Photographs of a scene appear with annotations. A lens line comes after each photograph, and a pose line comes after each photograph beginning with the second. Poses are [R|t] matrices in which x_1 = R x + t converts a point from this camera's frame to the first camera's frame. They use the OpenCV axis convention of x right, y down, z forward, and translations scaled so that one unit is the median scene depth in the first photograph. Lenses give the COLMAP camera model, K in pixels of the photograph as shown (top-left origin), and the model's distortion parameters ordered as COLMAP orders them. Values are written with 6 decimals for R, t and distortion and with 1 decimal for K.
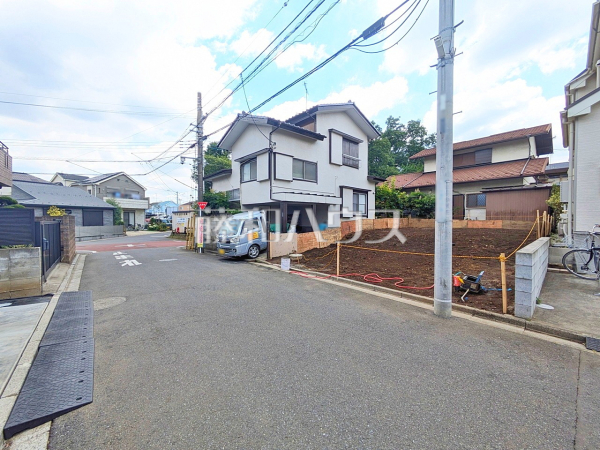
lens RADIAL K [[237.1, 0, 298.8], [0, 237.1, 226.4], [0, 0, 1]] dist [0.001466, 0.001758]
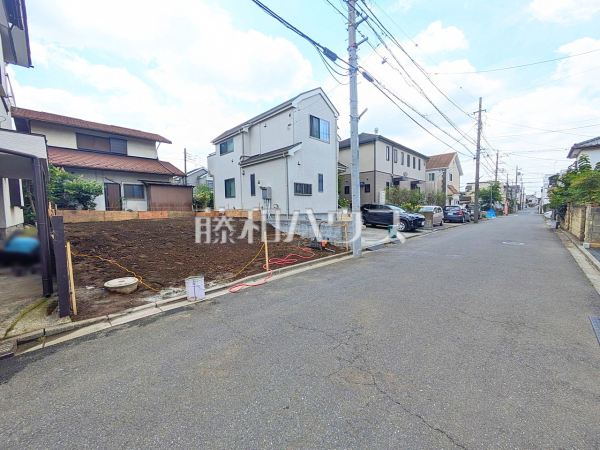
lens RADIAL K [[237.1, 0, 298.2], [0, 237.1, 224.6], [0, 0, 1]] dist [0.001466, 0.001758]
pose [[-0.068544, -0.061305, 0.995763, -0.520746], [0.044792, 0.996915, 0.064459, -0.009844], [-0.996642, 0.049021, -0.065587, 0.684920]]
